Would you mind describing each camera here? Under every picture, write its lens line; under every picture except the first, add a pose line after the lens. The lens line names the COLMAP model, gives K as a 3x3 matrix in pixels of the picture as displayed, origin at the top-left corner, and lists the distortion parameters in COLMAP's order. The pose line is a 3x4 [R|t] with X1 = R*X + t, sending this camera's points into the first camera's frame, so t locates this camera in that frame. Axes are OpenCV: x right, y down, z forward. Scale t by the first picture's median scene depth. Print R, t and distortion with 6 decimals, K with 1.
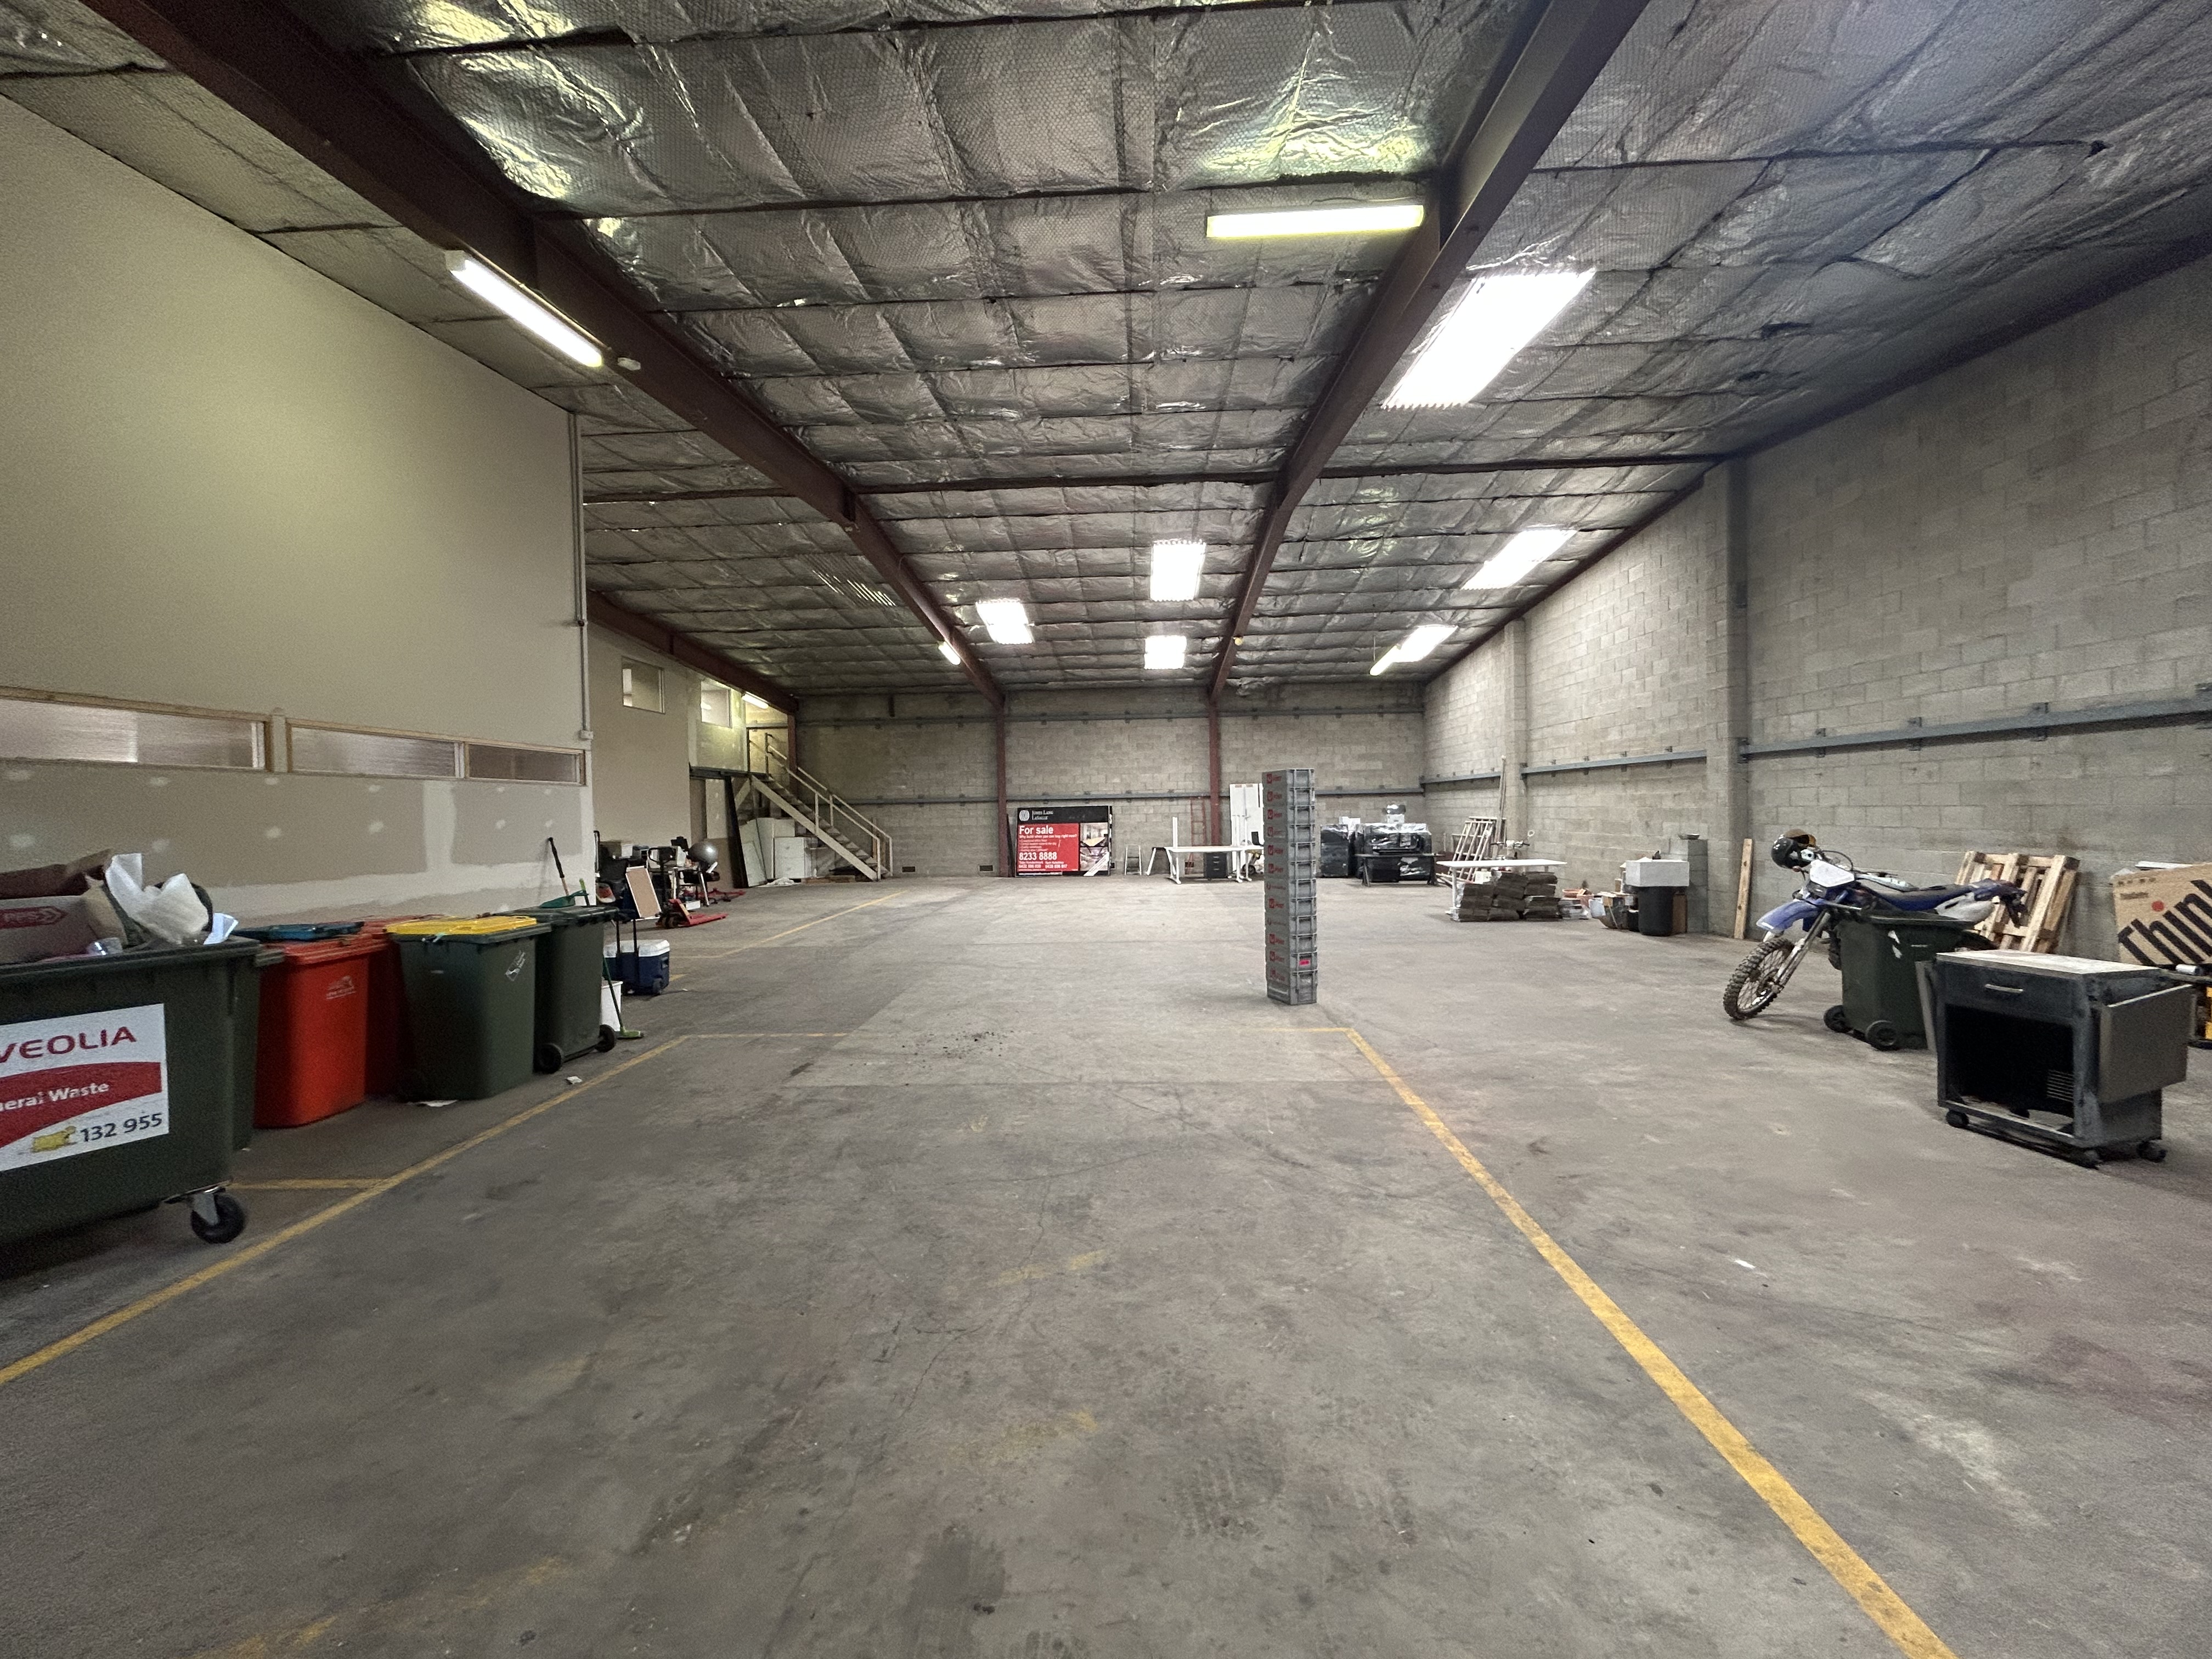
lens RADIAL K [[903.6, 0, 1106.0], [0, 903.6, 829.5], [0, 0, 1]] dist [0.001382, 0.000224]
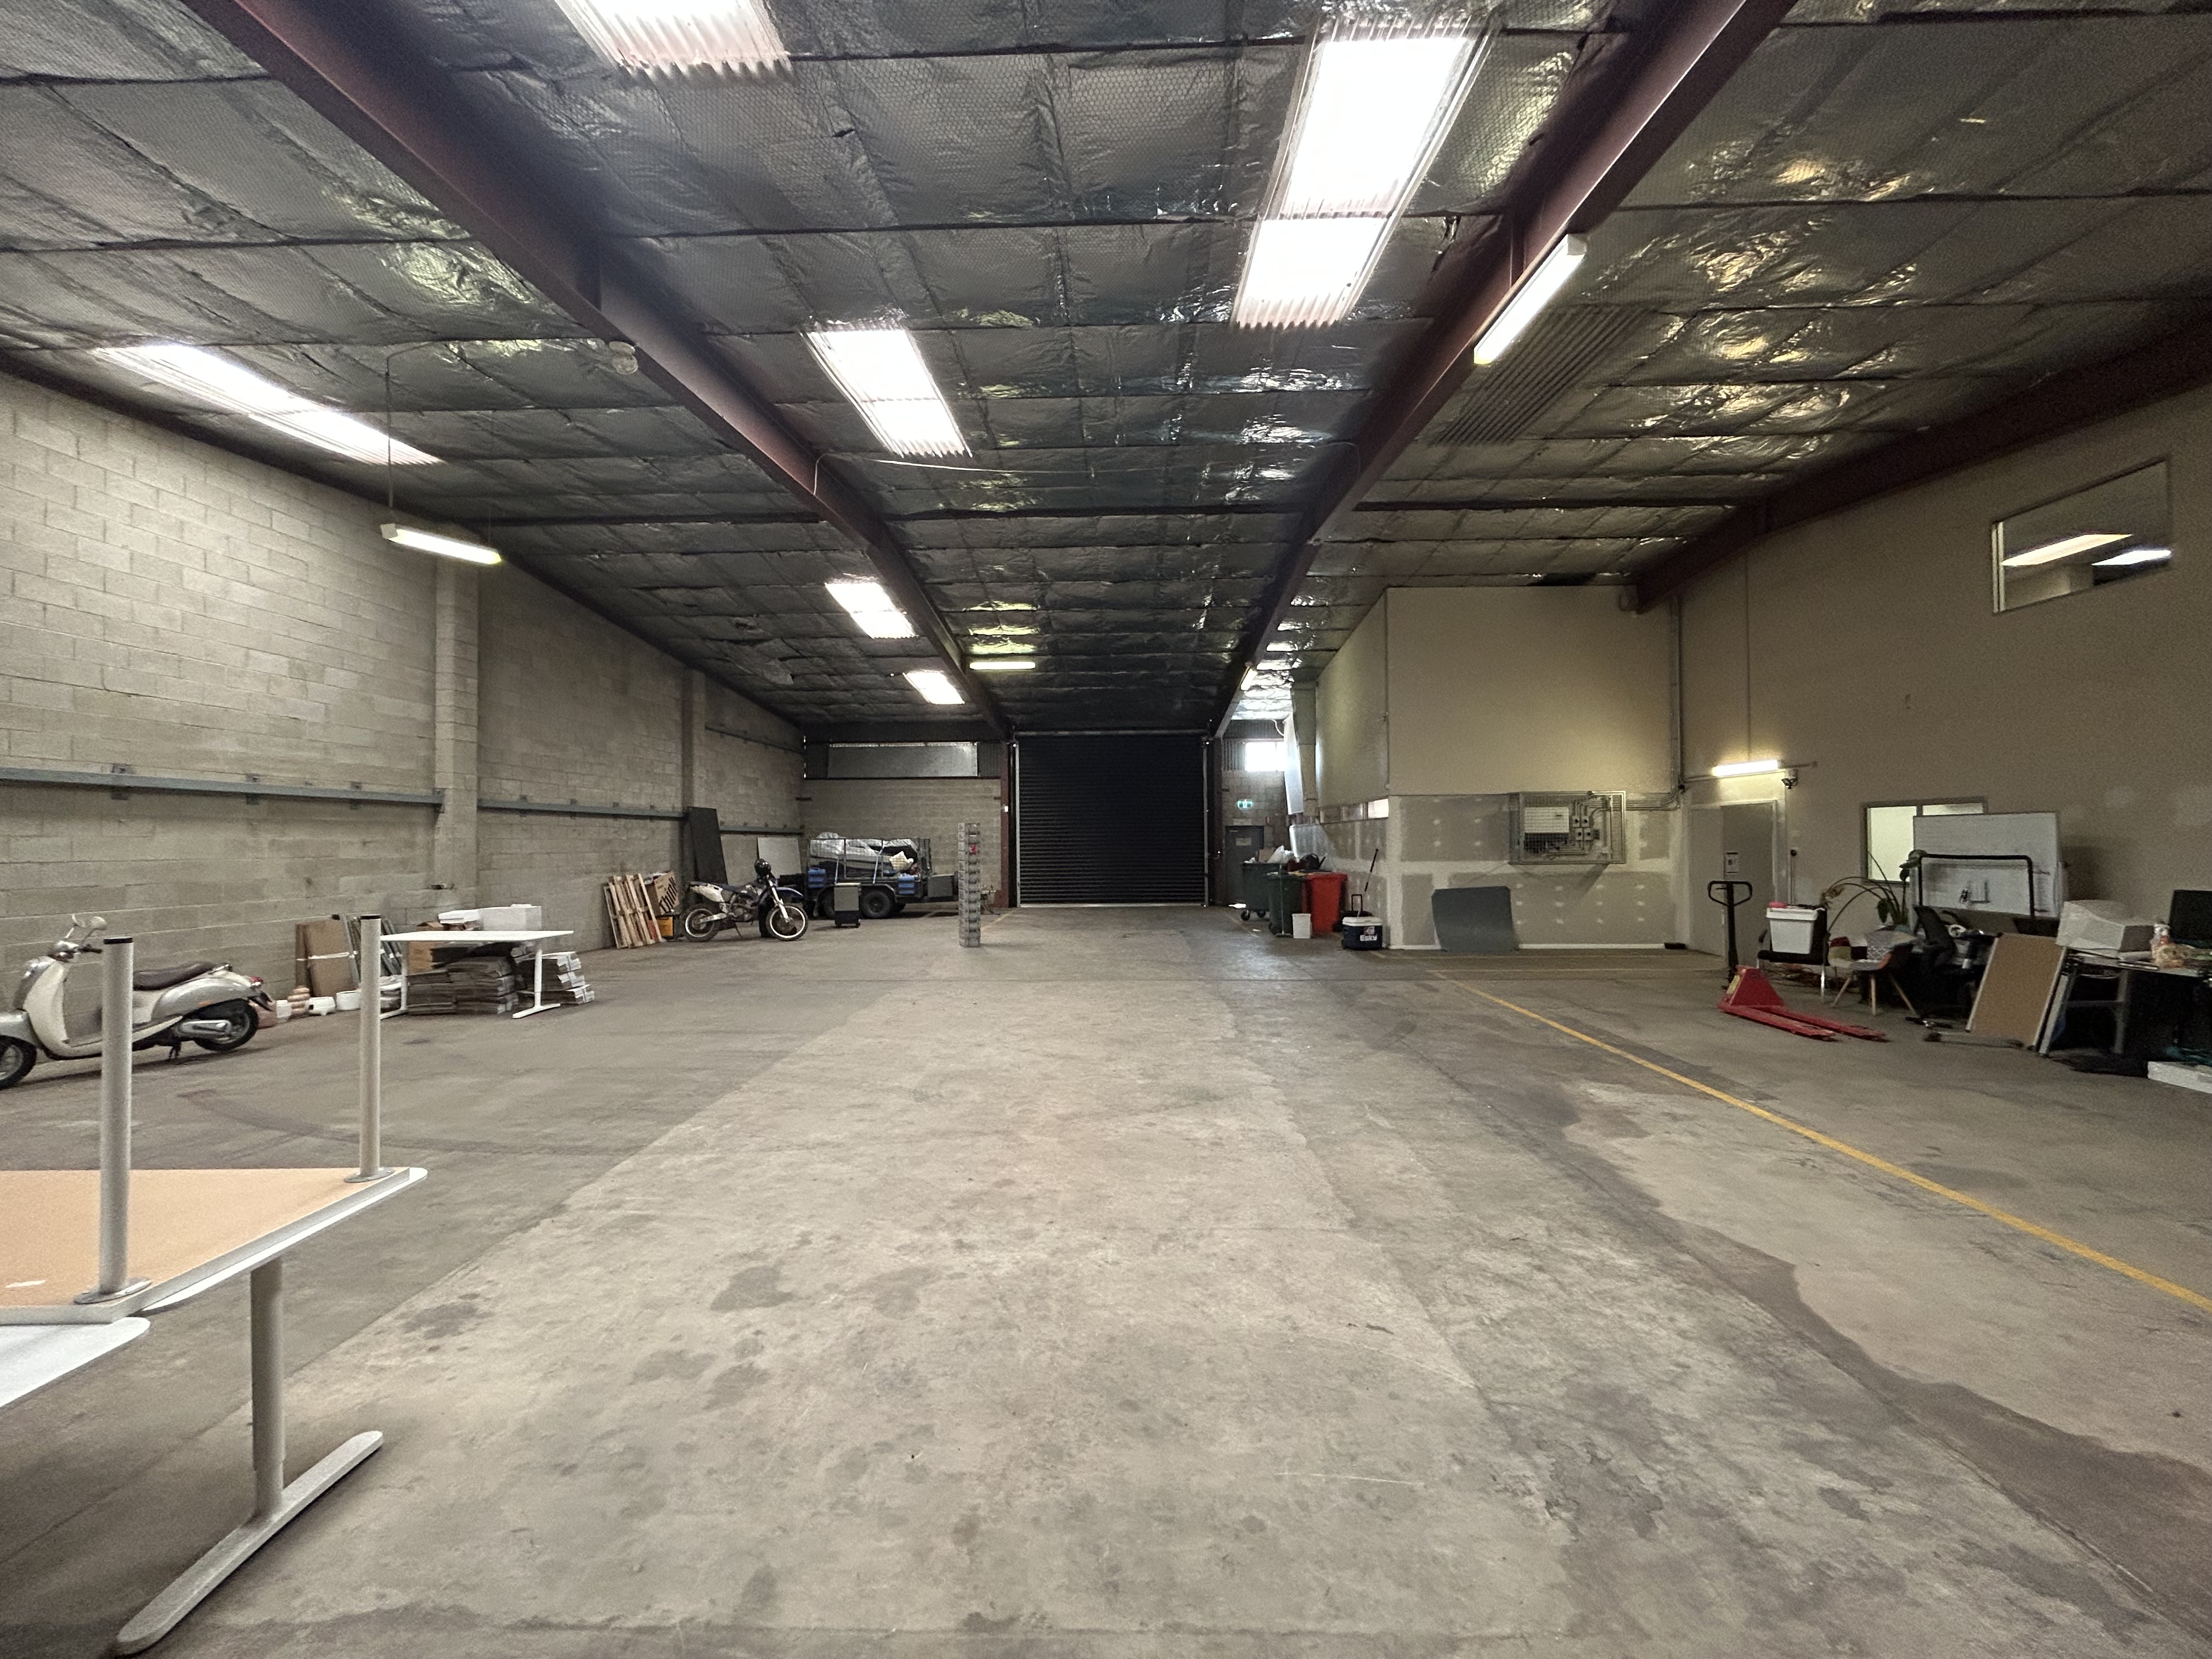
lens RADIAL K [[903.6, 0, 1106.0], [0, 903.6, 829.5], [0, 0, 1]] dist [0.001382, 0.000224]
pose [[-0.999604, 0.026634, -0.009101, -0.021515], [0.026555, 0.999609, 0.008708, -0.020734], [0.009330, 0.008463, -0.999921, 0.972588]]
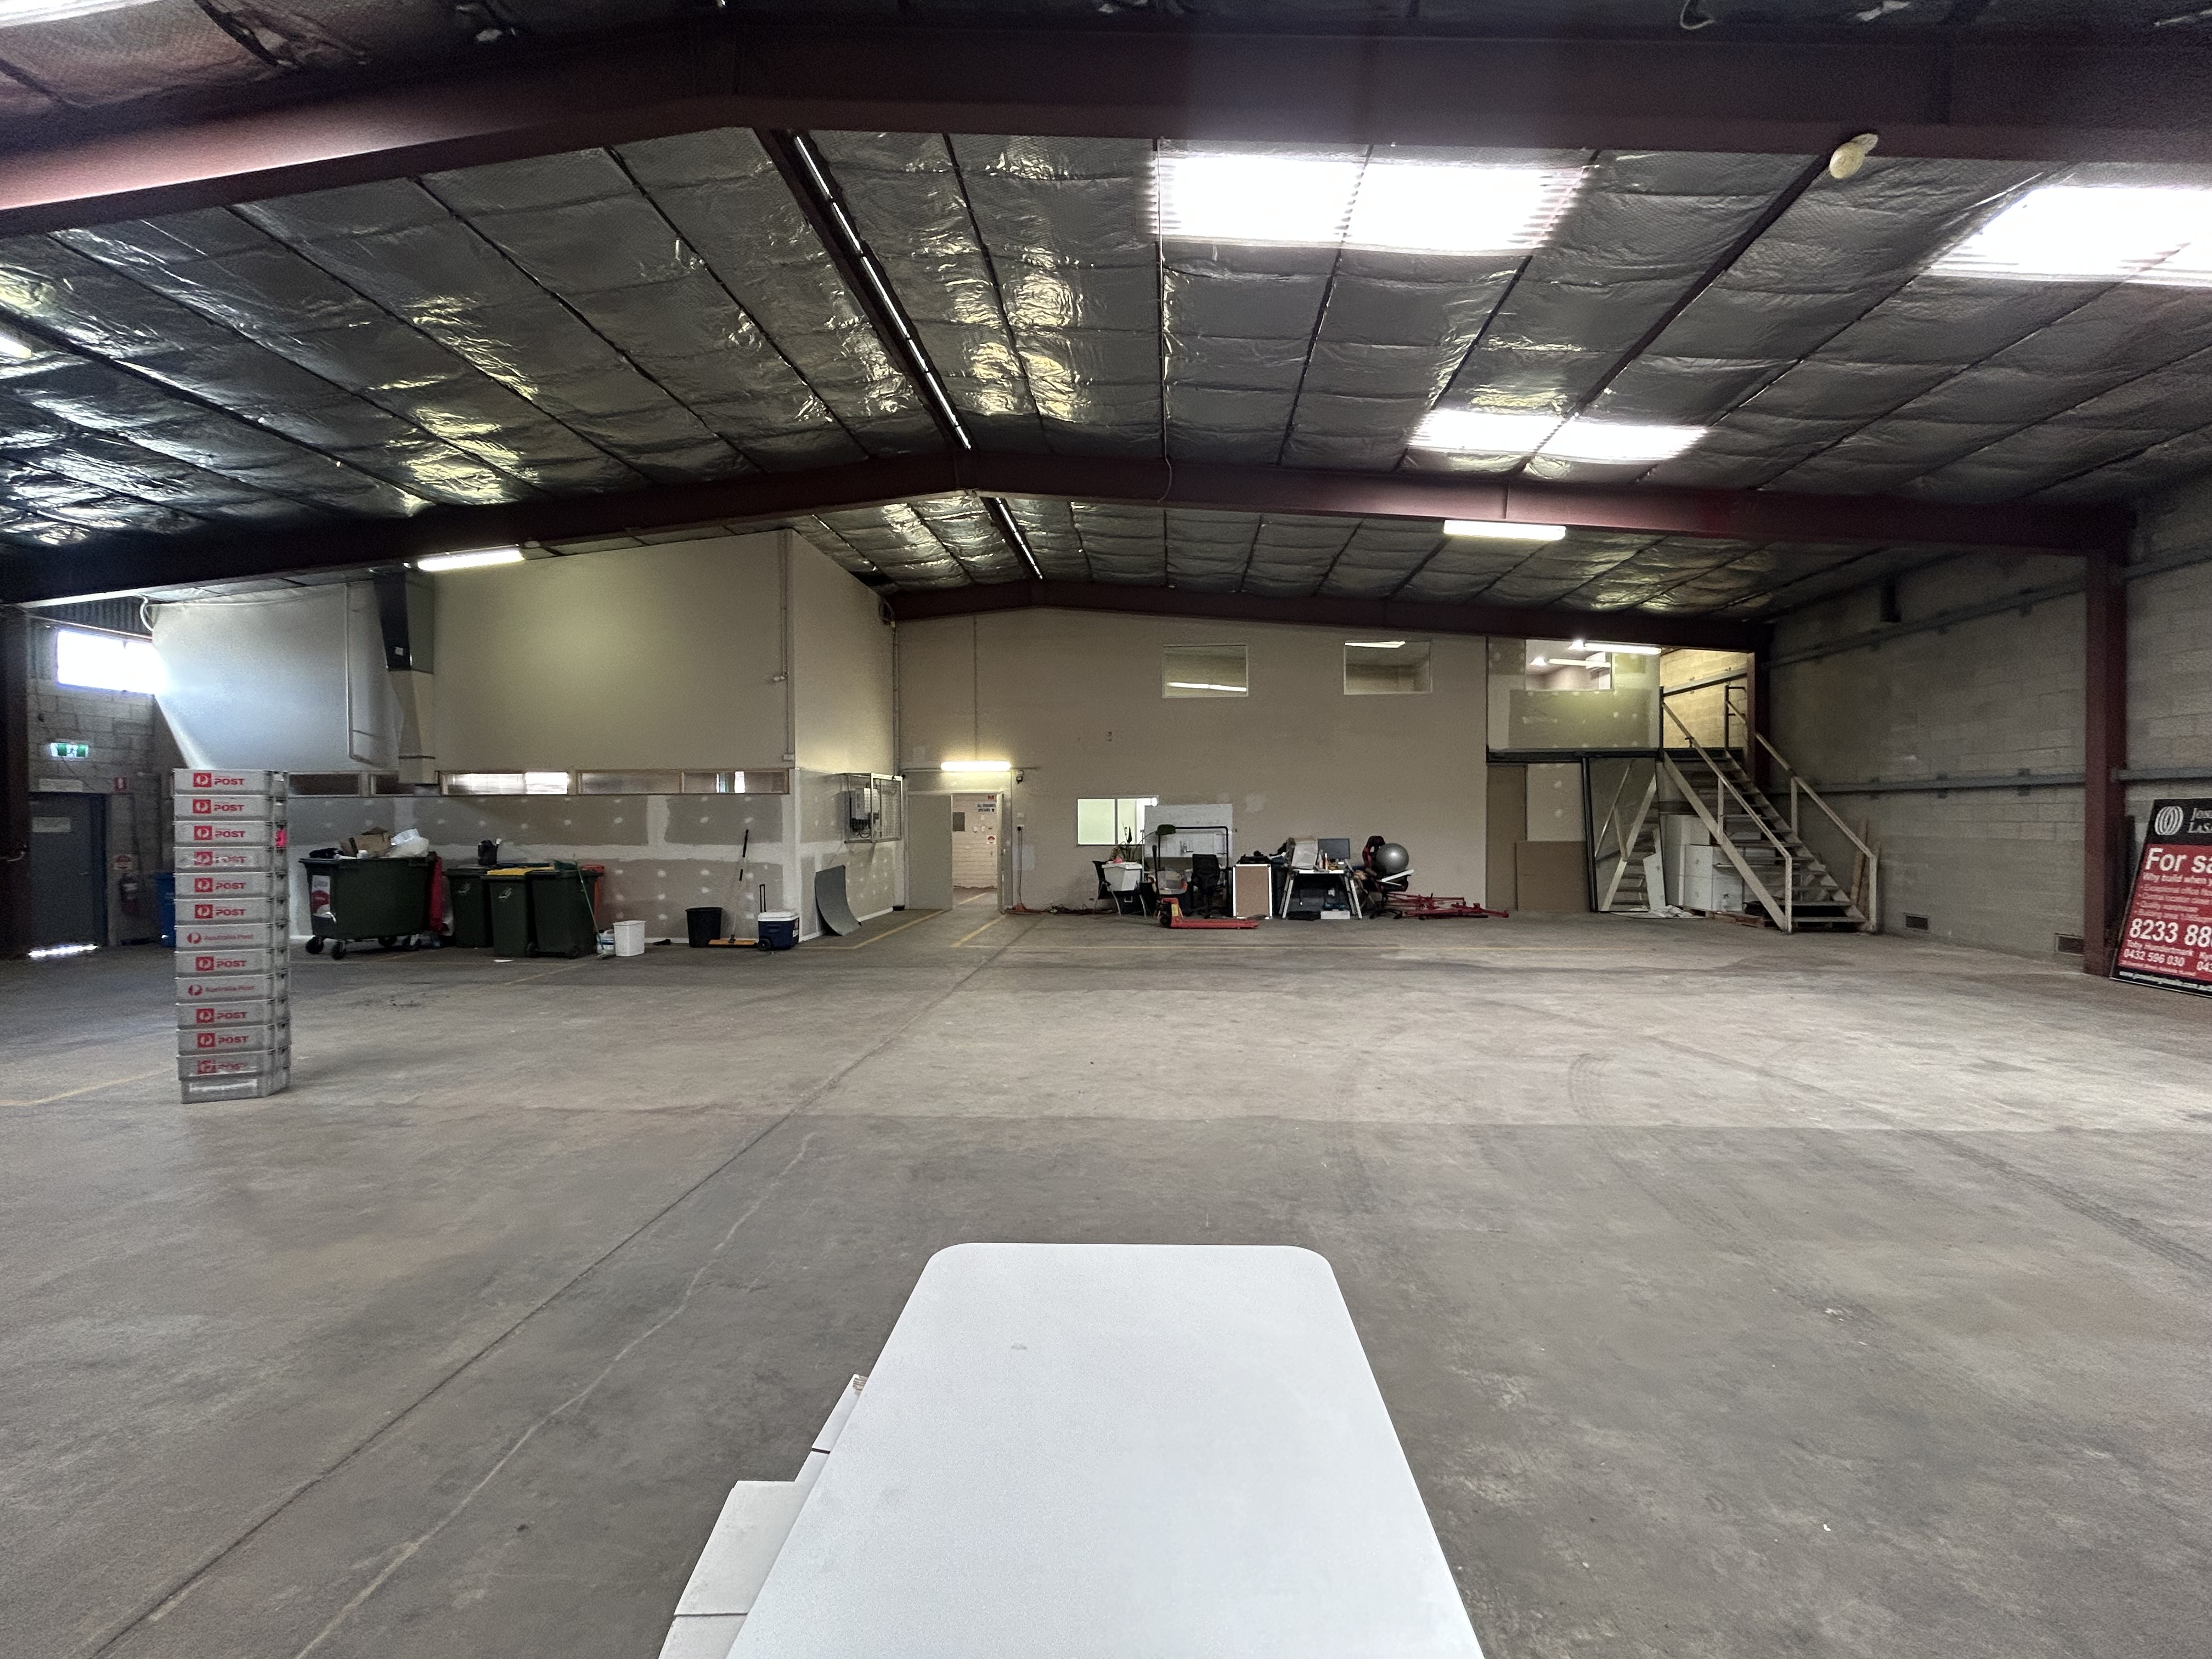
lens RADIAL K [[903.6, 0, 1106.0], [0, 903.6, 829.5], [0, 0, 1]] dist [0.001382, 0.000224]
pose [[-0.033227, 0.032861, -0.998907, 0.301182], [-0.015585, 0.999321, 0.033393, -0.017612], [0.999326, 0.016677, -0.032692, 0.575439]]
